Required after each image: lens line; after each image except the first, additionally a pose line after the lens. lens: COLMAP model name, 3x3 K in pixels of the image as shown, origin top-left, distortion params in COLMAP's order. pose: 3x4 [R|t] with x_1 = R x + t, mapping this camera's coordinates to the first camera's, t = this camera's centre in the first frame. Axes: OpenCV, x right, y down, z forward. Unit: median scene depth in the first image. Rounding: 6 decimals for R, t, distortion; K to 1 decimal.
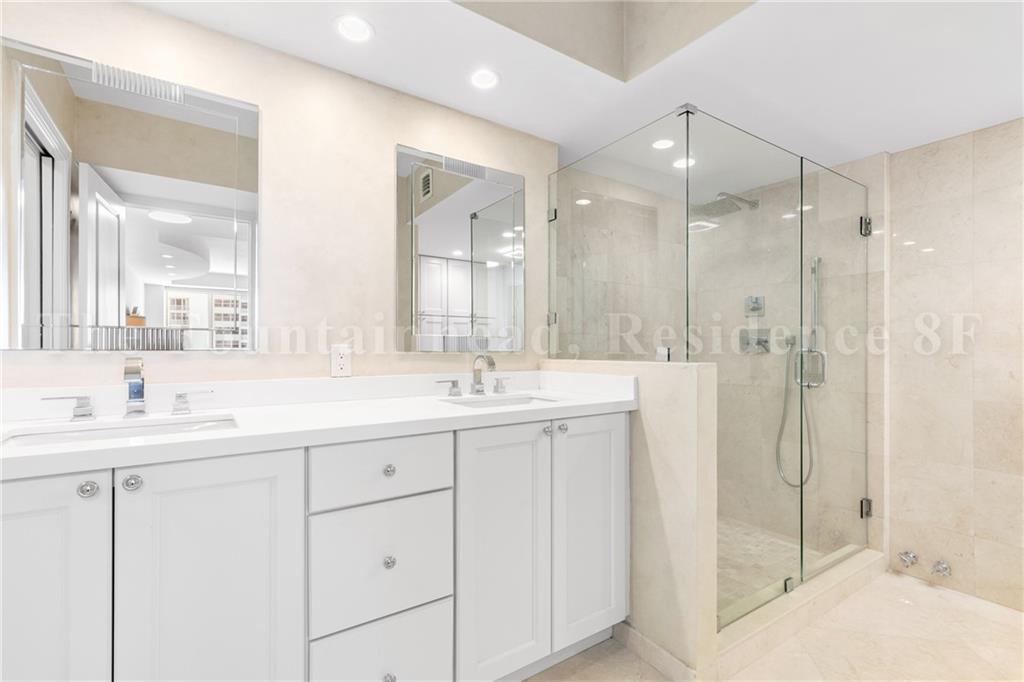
lens RADIAL K [[473.7, 0, 526.4], [0, 473.7, 343.3], [0, 0, 1]] dist [-0.000776, 0.000157]
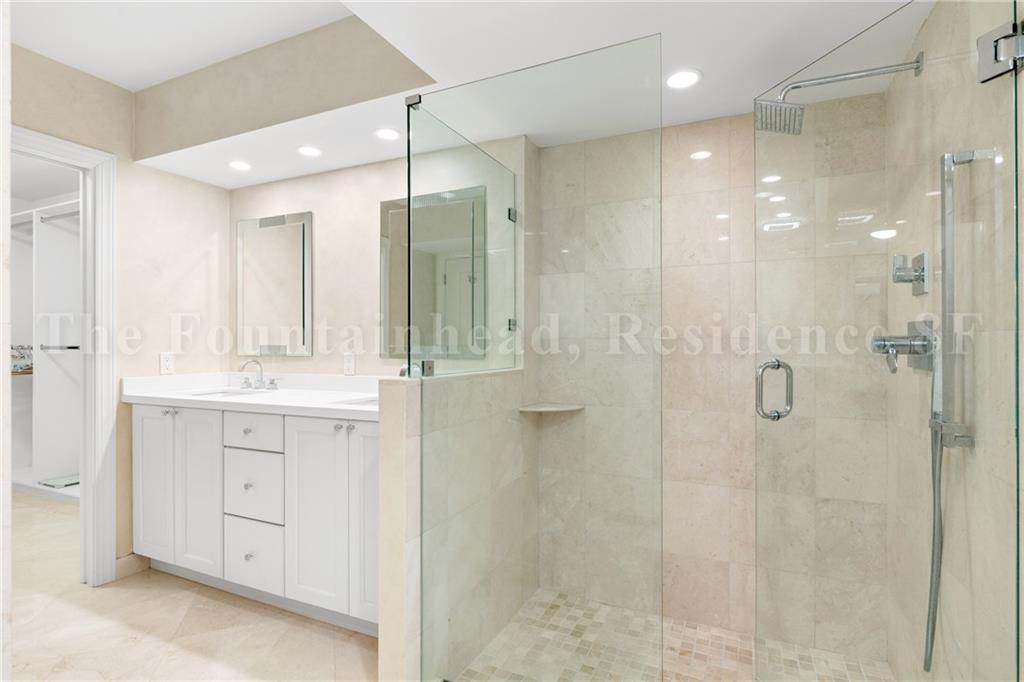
lens RADIAL K [[509.2, 0, 512.7], [0, 509.2, 336.5], [0, 0, 1]] dist [0.000786, -0.000025]
pose [[0.504853, -0.007766, -0.863170, 1.039585], [0.016678, 0.999861, 0.000759, -0.033011], [0.863044, -0.014779, 0.504912, 0.539395]]
